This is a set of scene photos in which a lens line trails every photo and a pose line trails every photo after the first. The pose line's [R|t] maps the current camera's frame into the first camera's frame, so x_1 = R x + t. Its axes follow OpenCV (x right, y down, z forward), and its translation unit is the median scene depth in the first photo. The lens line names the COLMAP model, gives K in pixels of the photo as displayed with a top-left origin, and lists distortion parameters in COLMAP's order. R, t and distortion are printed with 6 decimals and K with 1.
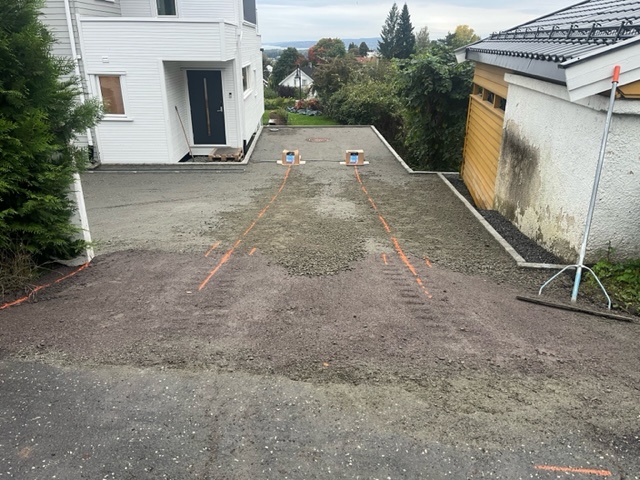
lens RADIAL K [[480.7, 0, 319.8], [0, 480.7, 232.1], [0, 0, 1]] dist [0.005952, 0.002166]
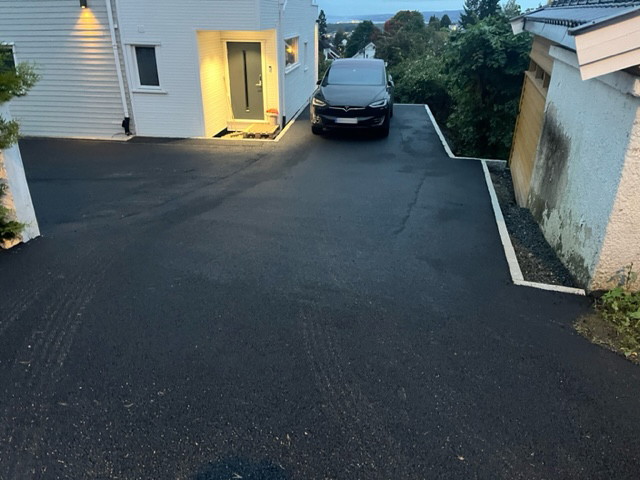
lens RADIAL K [[478.4, 0, 320.0], [0, 478.4, 240.0], [0, 0, 1]] dist [0.002971, 0.000368]
pose [[0.987497, 0.066624, -0.142865, 0.085399], [-0.057585, 0.996123, 0.066503, -0.016727], [0.146742, -0.057445, 0.987505, 0.066923]]
